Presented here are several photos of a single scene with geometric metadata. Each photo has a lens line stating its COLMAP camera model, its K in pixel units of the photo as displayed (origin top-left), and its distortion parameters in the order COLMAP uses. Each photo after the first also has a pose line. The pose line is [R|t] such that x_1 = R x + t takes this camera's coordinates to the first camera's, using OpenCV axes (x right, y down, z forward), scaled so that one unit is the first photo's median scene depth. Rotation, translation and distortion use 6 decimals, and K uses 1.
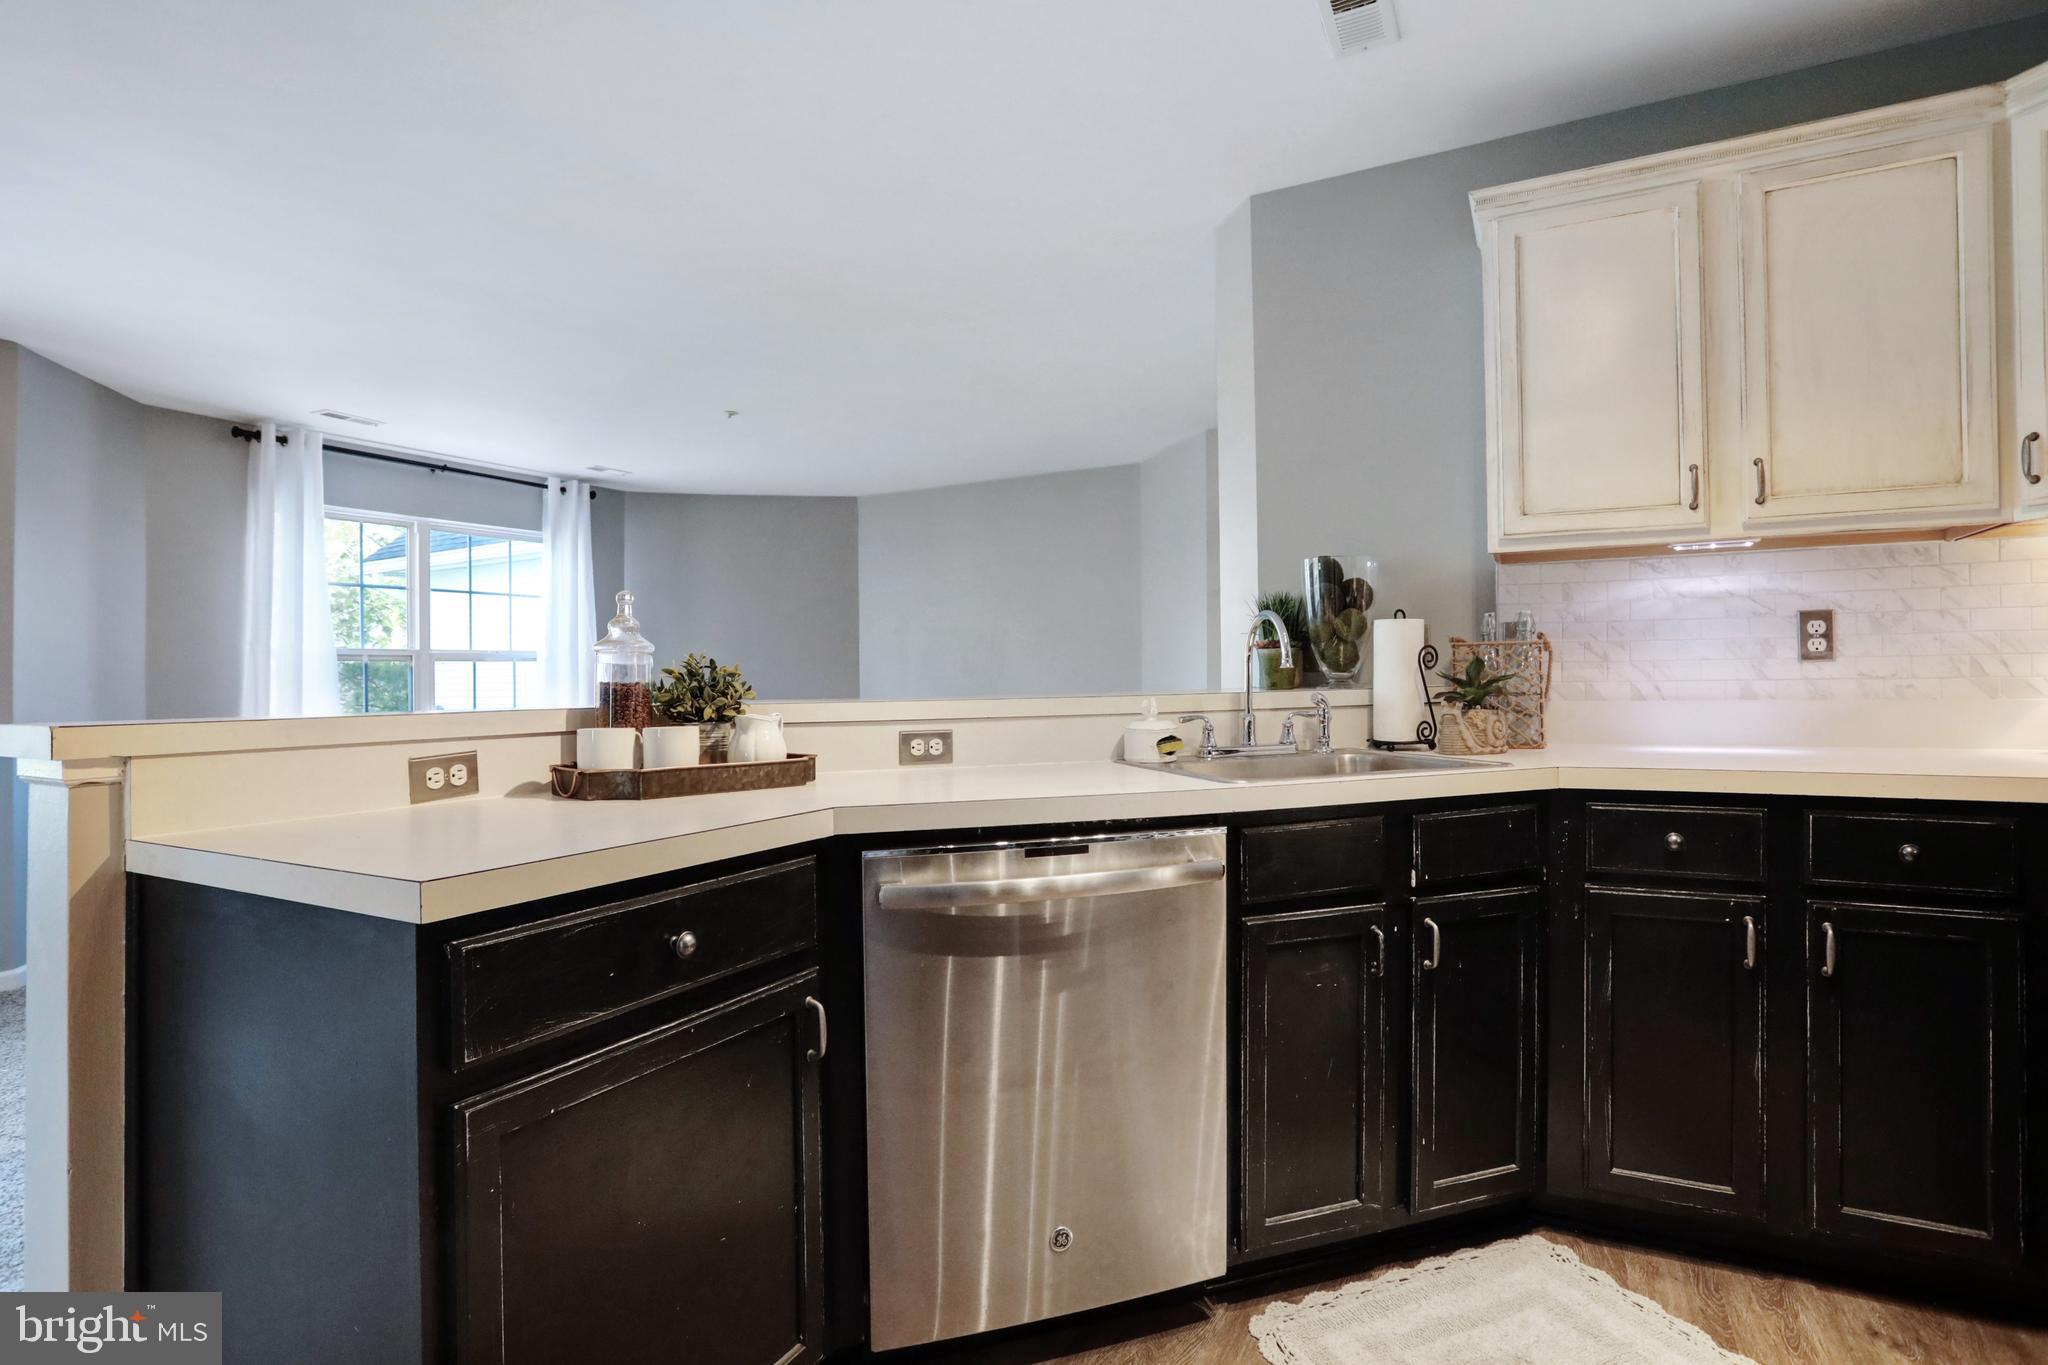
lens RADIAL K [[1022.0, 0, 1018.5], [0, 1022.0, 685.3], [0, 0, 1]] dist [-0.048871, 0.017089]
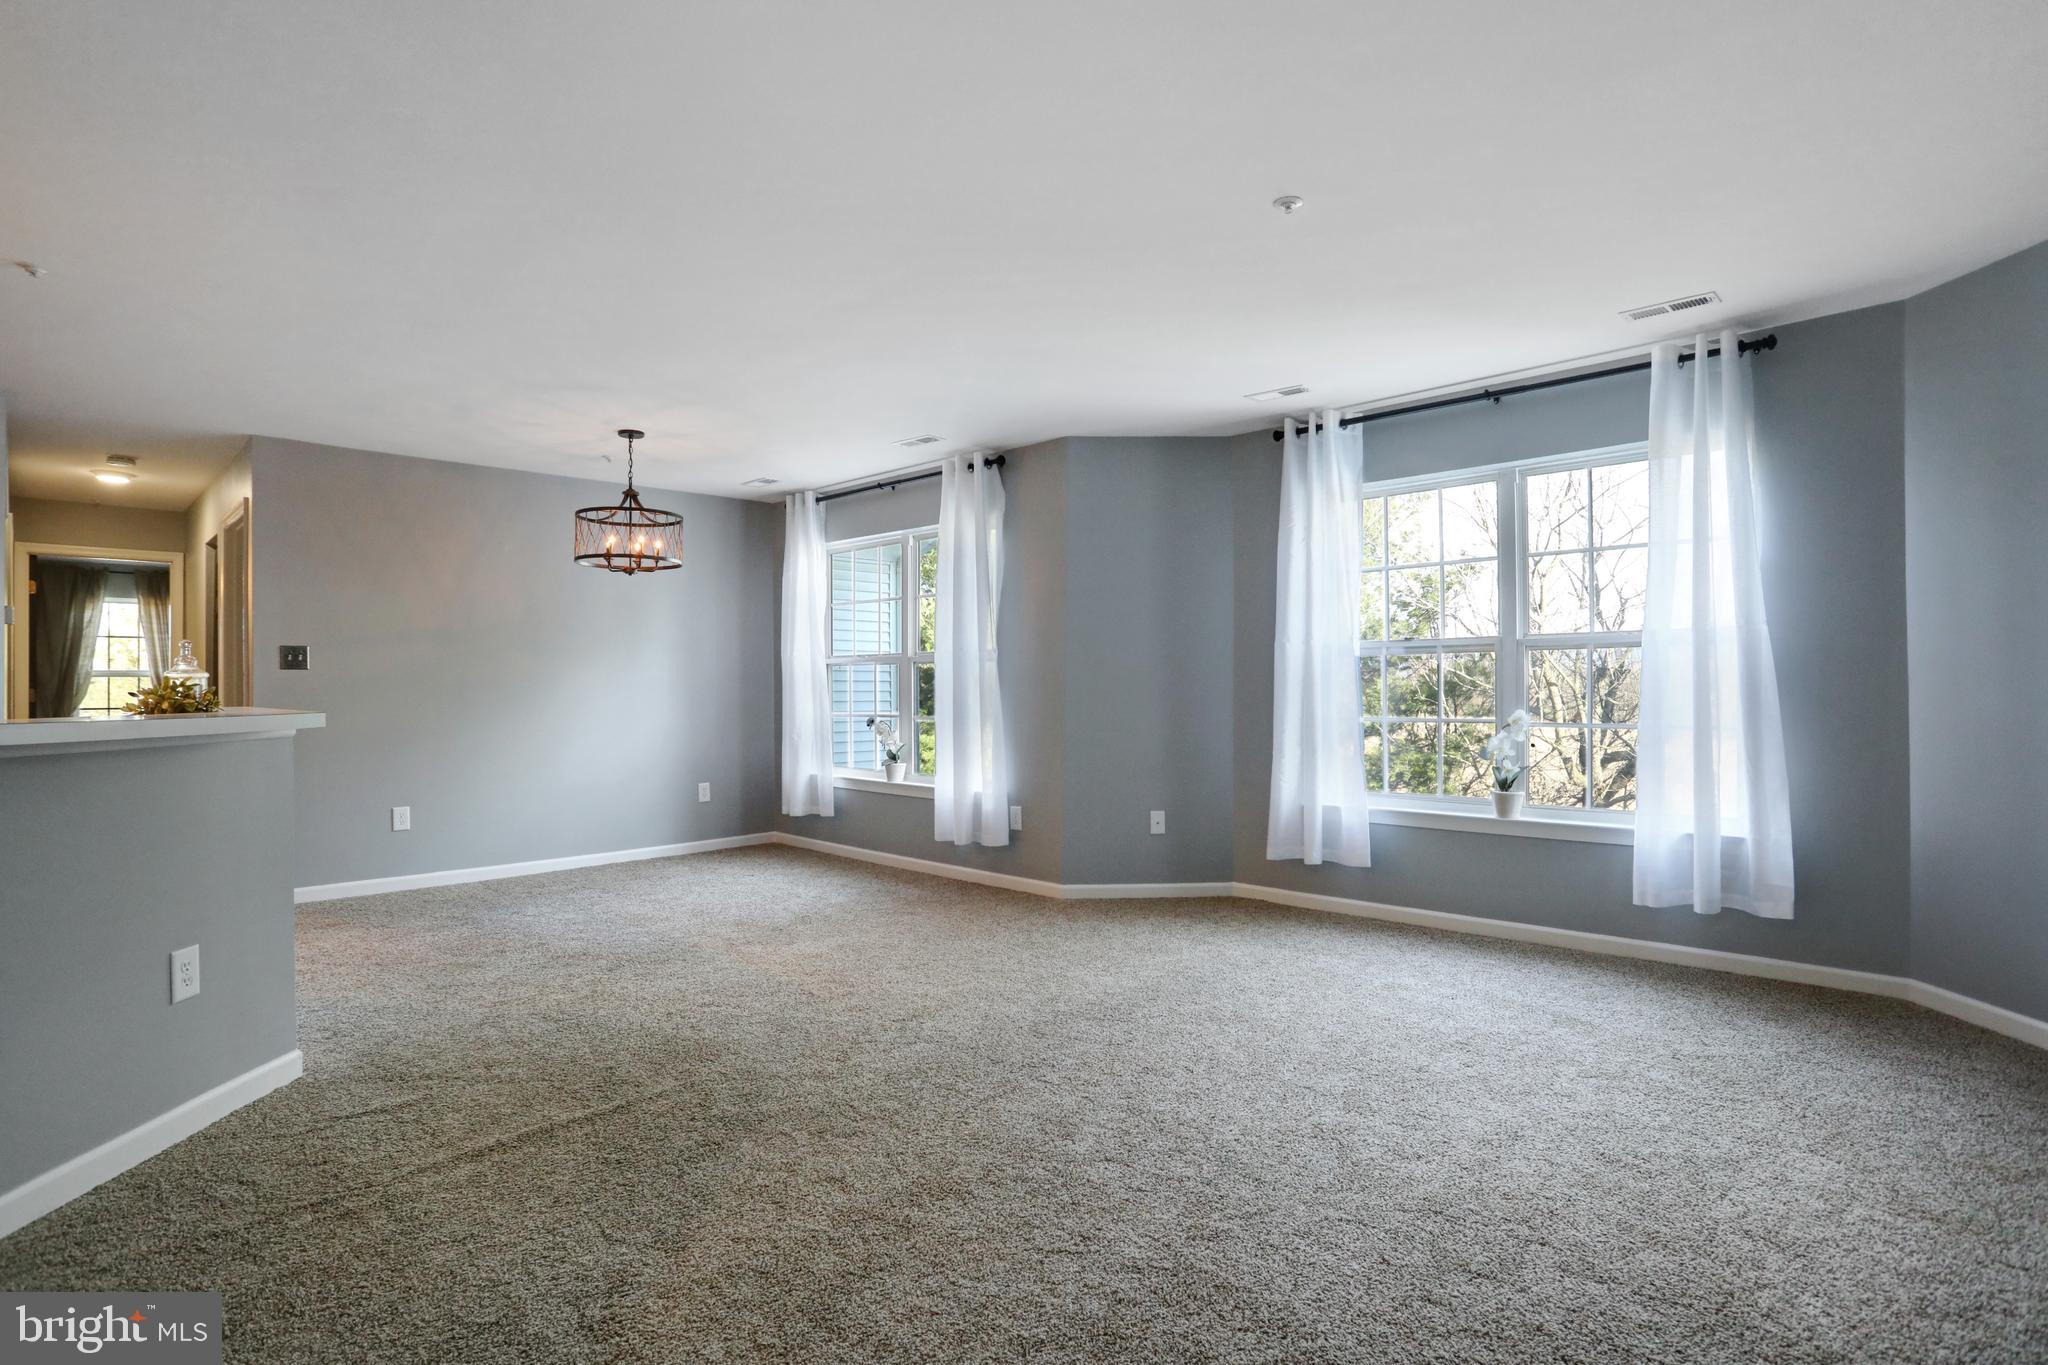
lens RADIAL K [[1022.0, 0, 1013.9], [0, 1022.0, 677.8], [0, 0, 1]] dist [-0.048871, 0.017089]
pose [[-0.286962, 0.008956, -0.957900, 0.660127], [0.004113, 0.999959, 0.008117, -0.031518], [0.957933, -0.001610, -0.286987, 2.297889]]
